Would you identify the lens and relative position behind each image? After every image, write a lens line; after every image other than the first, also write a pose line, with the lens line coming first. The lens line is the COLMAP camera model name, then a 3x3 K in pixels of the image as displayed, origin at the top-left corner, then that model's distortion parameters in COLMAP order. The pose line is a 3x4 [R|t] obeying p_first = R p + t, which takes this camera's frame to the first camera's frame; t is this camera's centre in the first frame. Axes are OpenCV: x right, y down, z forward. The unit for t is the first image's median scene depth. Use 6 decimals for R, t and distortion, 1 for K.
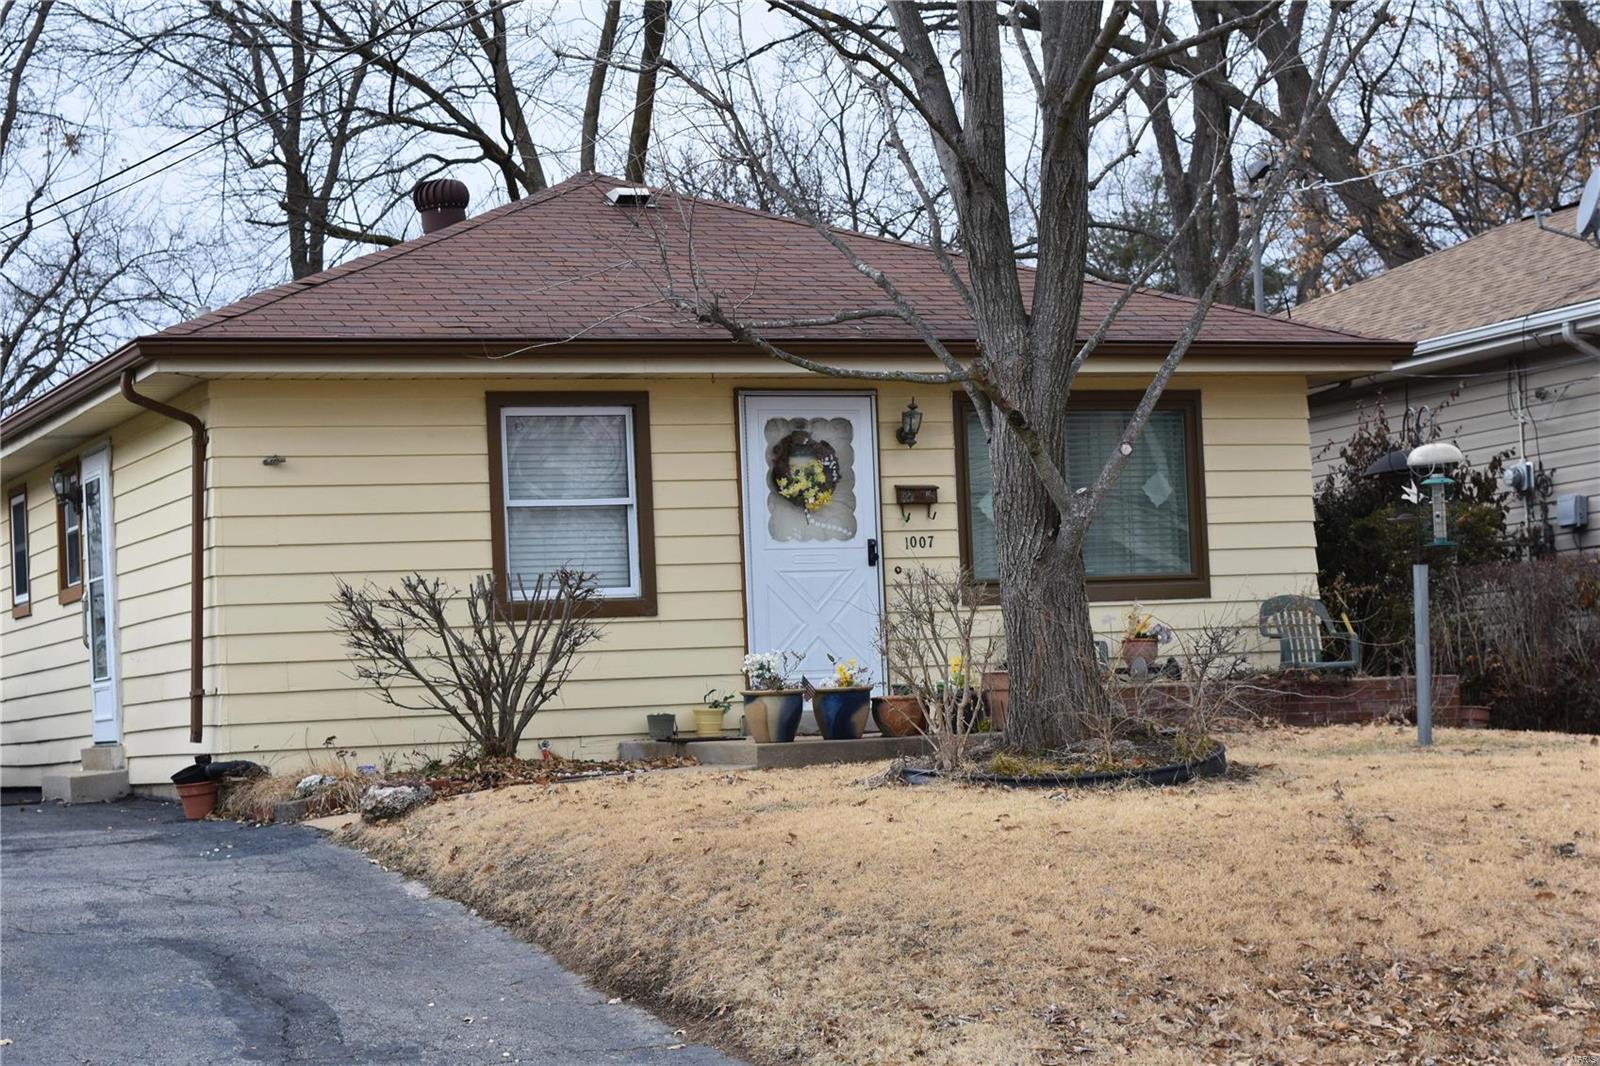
lens RADIAL K [[3425.6, 0, 800.0], [0, 3425.6, 533.0], [0, 0, 1]] dist [0.013315, 0.005044]
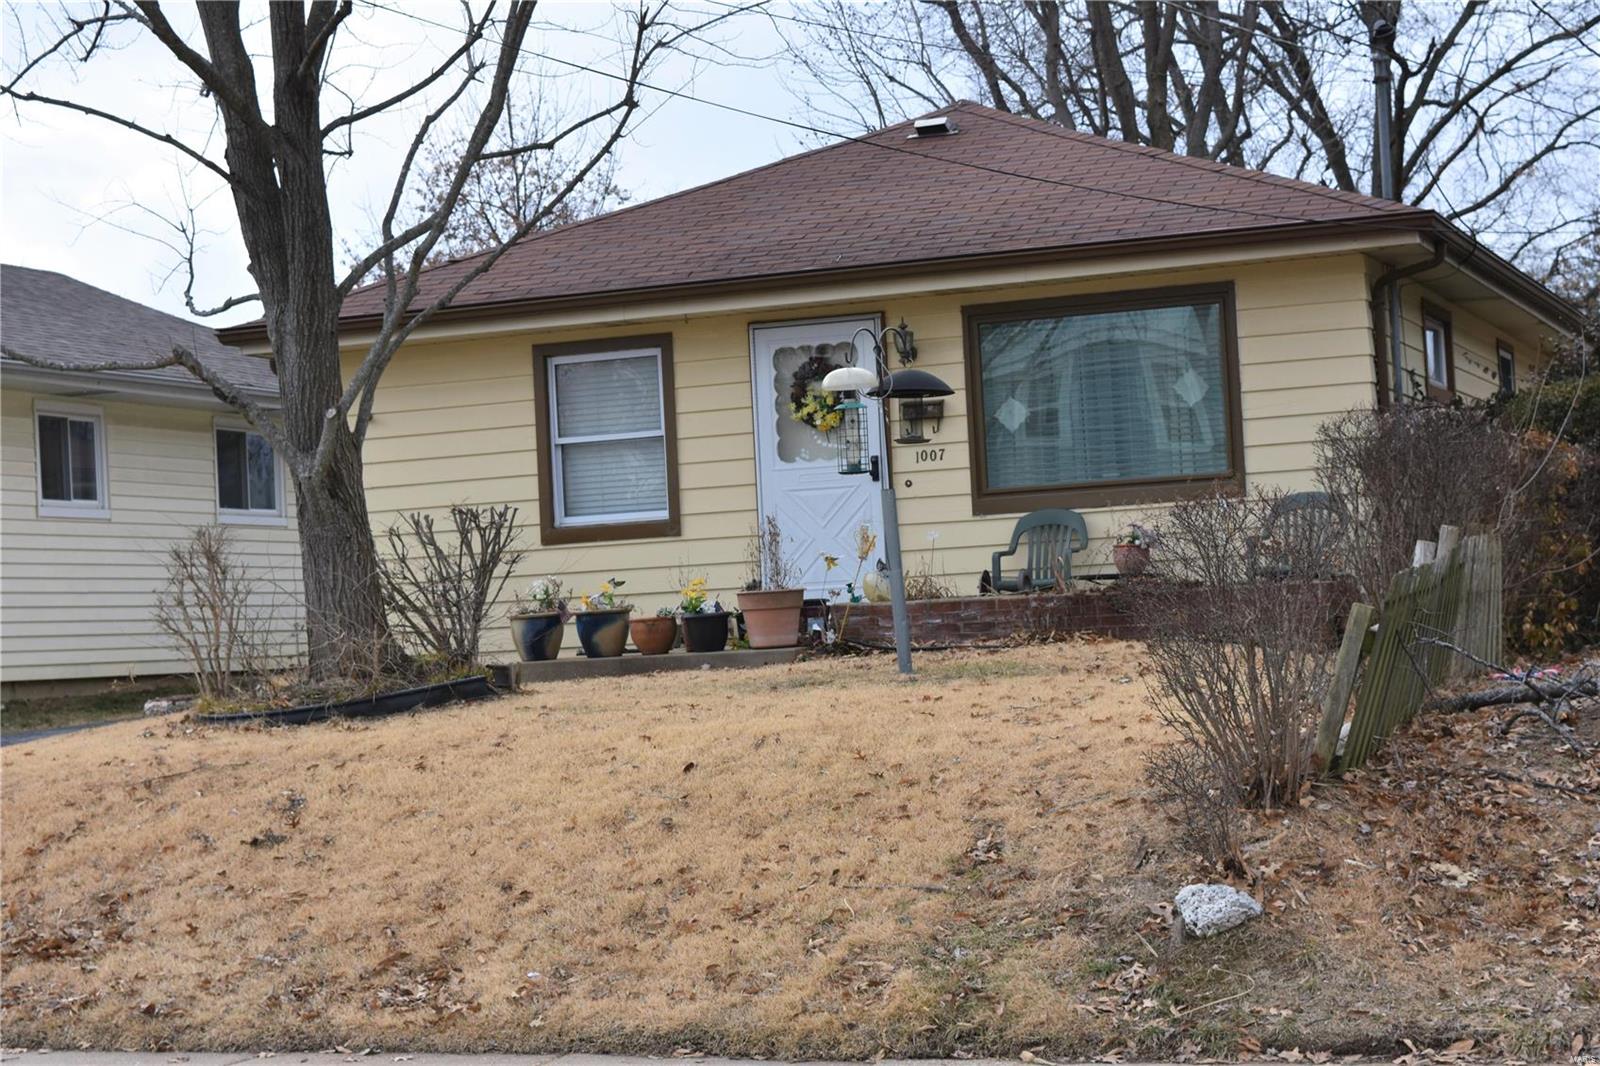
lens RADIAL K [[3185.1, 0, 800.0], [0, 3185.1, 533.0], [0, 0, 1]] dist [-0.004941, -0.011341]
pose [[0.728749, -0.019553, -0.684502, 0.685761], [0.059082, 0.997660, 0.034402, -0.009716], [0.682227, -0.065512, 0.728199, 0.277770]]
